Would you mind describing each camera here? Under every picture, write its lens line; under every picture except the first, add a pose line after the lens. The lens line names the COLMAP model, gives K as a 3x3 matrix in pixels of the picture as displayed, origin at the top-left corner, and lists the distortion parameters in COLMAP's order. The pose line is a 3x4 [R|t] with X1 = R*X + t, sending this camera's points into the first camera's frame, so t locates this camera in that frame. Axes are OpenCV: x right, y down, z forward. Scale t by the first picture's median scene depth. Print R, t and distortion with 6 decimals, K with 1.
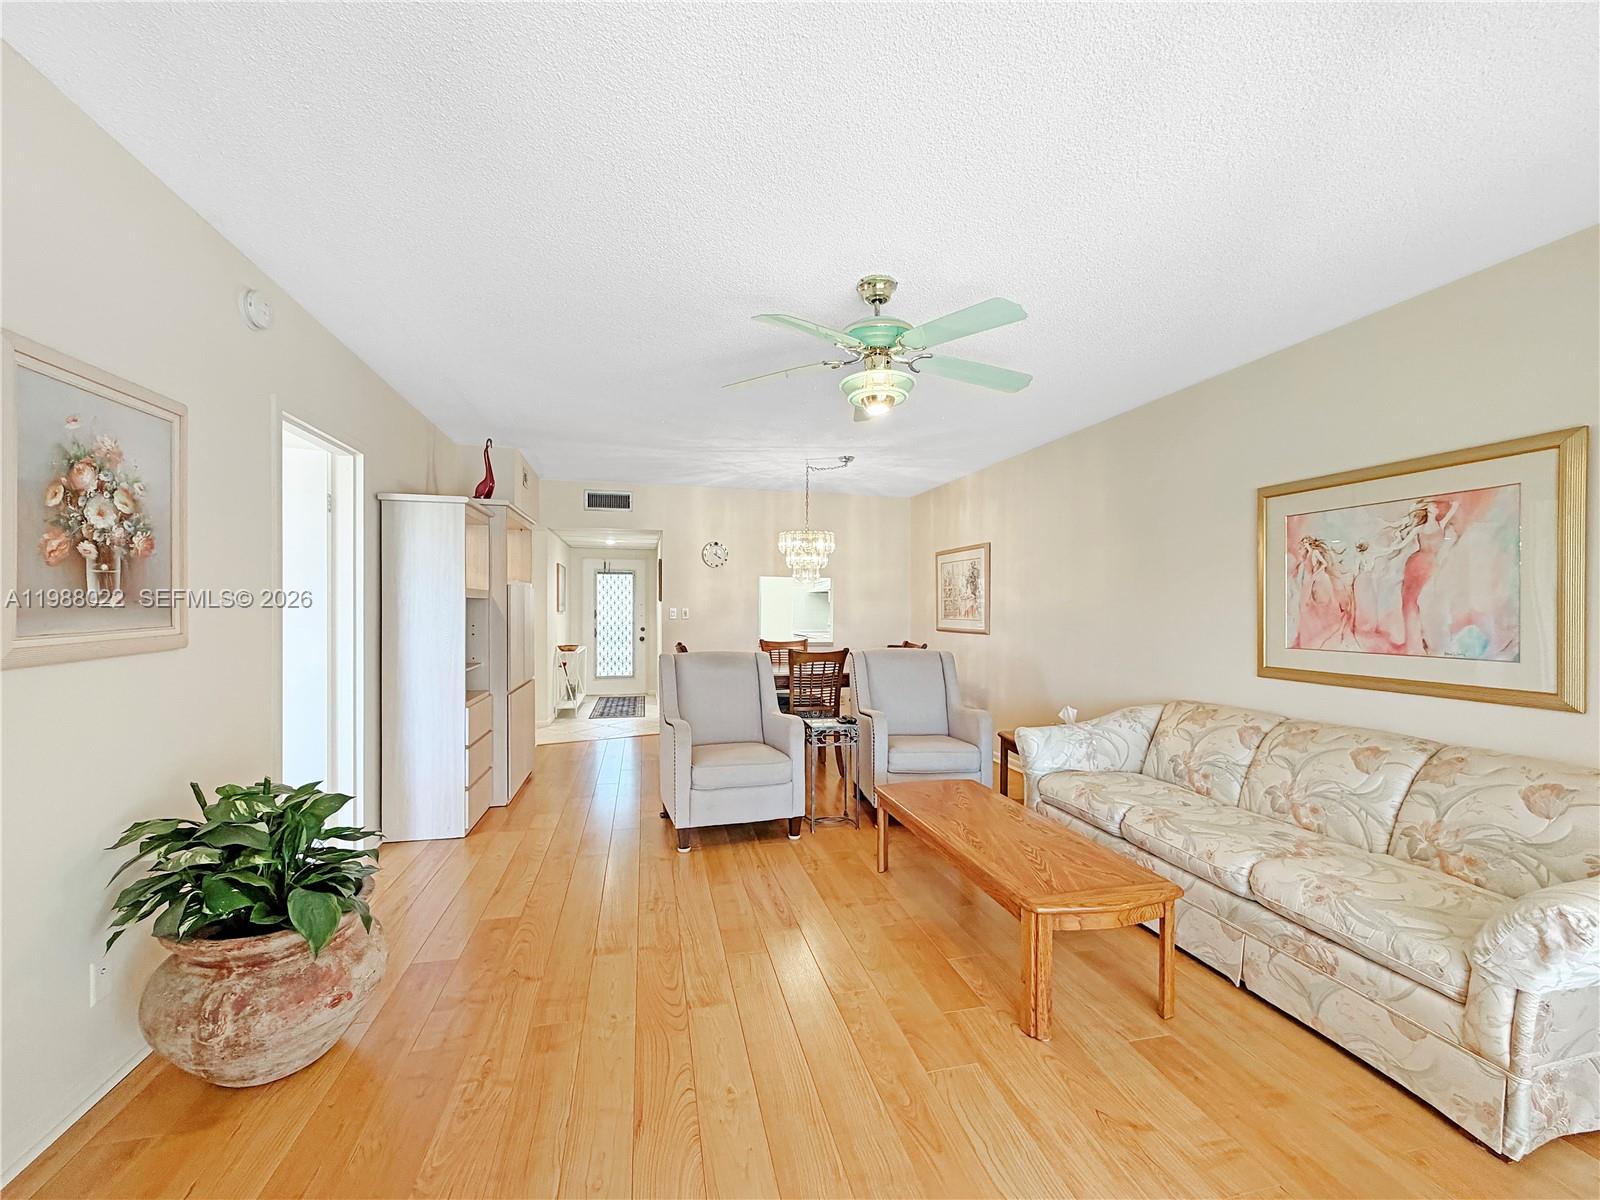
lens RADIAL K [[646.2, 0, 800.0], [0, 646.2, 600.0], [0, 0, 1]] dist [0.000714, 0.000050]
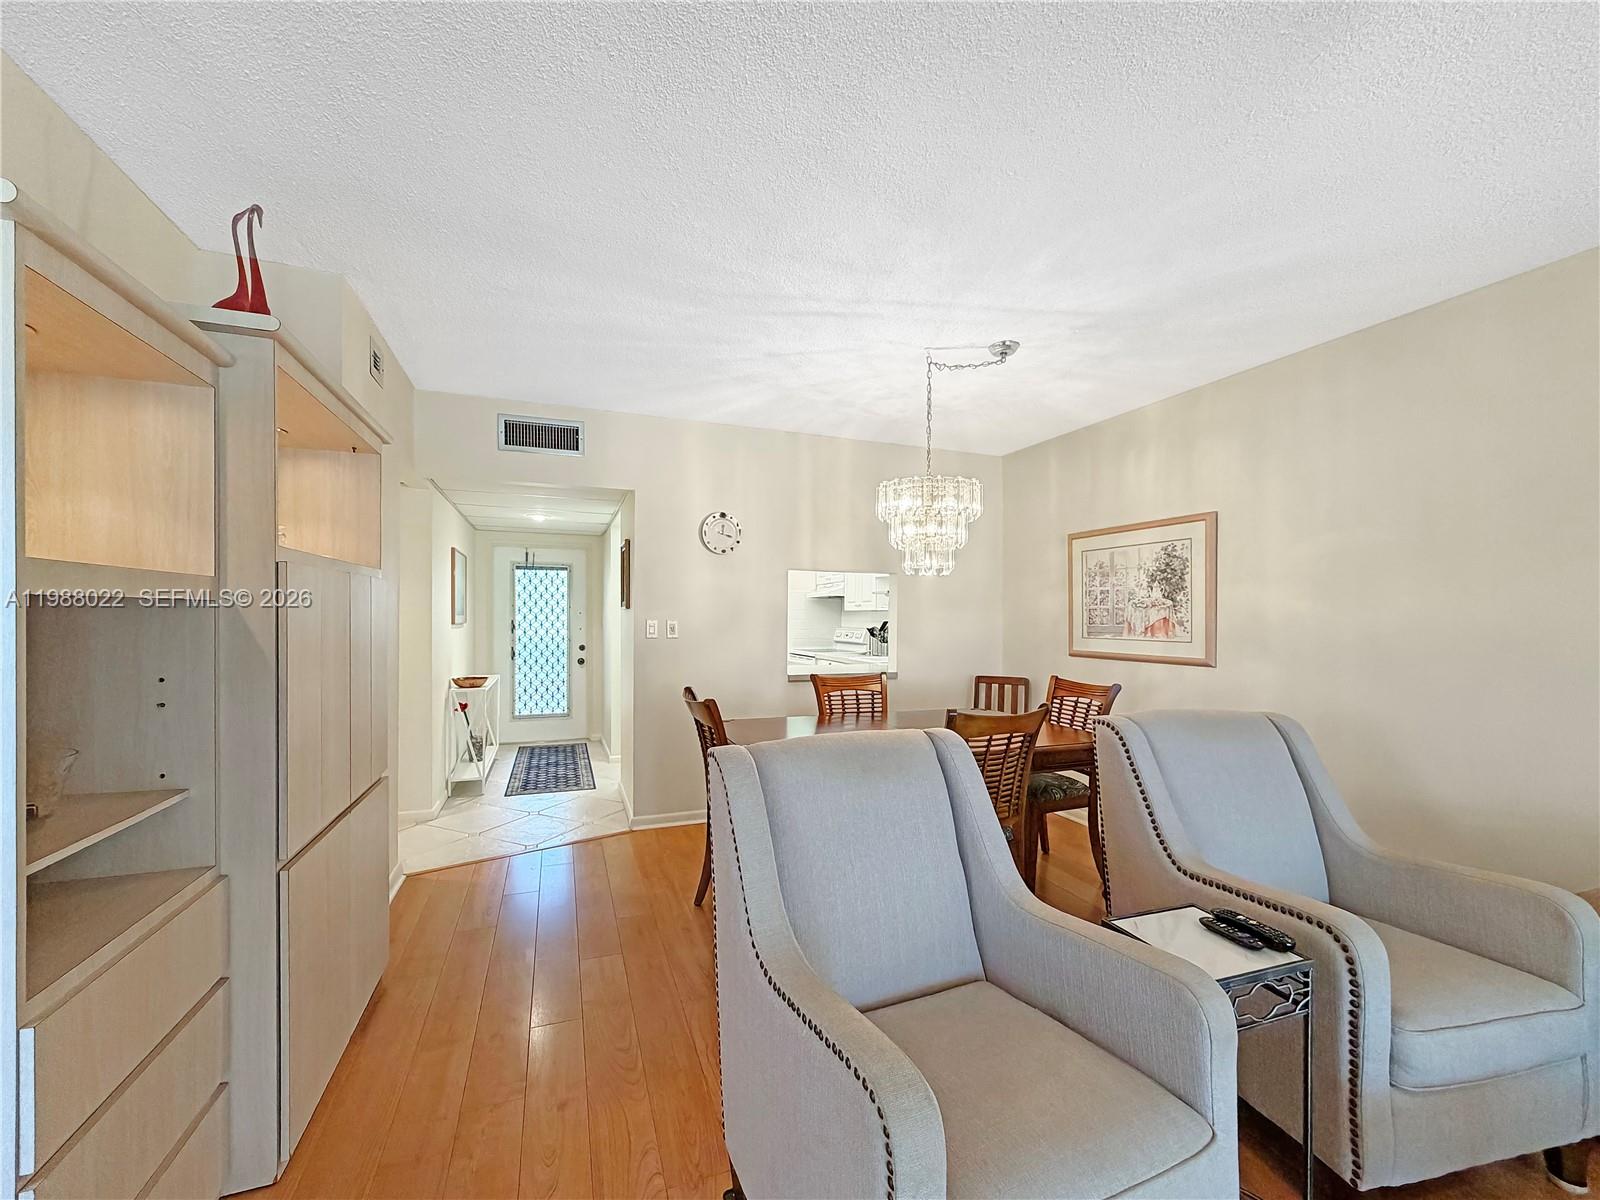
lens RADIAL K [[645.3, 0, 800.5], [0, 645.3, 613.5], [0, 0, 1]] dist [-0.001853, -0.000316]
pose [[0.992552, 0.003945, 0.121756, -0.115986], [-0.004856, 0.999962, 0.007190, 0.001654], [-0.121723, -0.007728, 0.992534, 0.337673]]
